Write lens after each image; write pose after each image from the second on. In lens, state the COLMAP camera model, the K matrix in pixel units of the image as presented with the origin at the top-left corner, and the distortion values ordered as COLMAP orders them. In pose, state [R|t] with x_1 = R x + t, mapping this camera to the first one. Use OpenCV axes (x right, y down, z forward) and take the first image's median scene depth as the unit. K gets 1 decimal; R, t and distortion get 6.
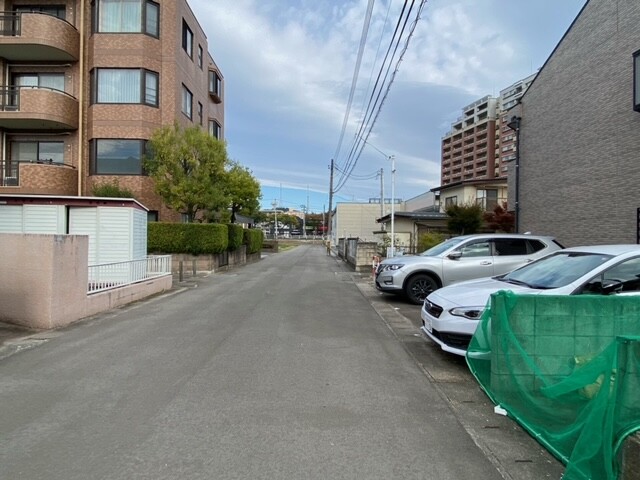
lens RADIAL K [[393.2, 0, 320.0], [0, 393.2, 240.0], [0, 0, 1]] dist [-0.020727, -0.002533]
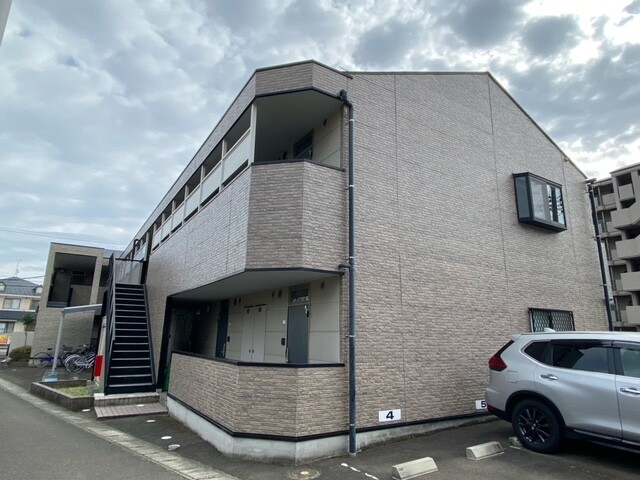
lens RADIAL K [[393.2, 0, 320.0], [0, 393.2, 240.0], [0, 0, 1]] dist [-0.020727, -0.002533]
pose [[-0.519130, 0.184369, 0.834573, 0.157052], [-0.018268, 0.973840, -0.226499, -0.008121], [-0.854500, -0.132828, -0.502182, 1.694600]]
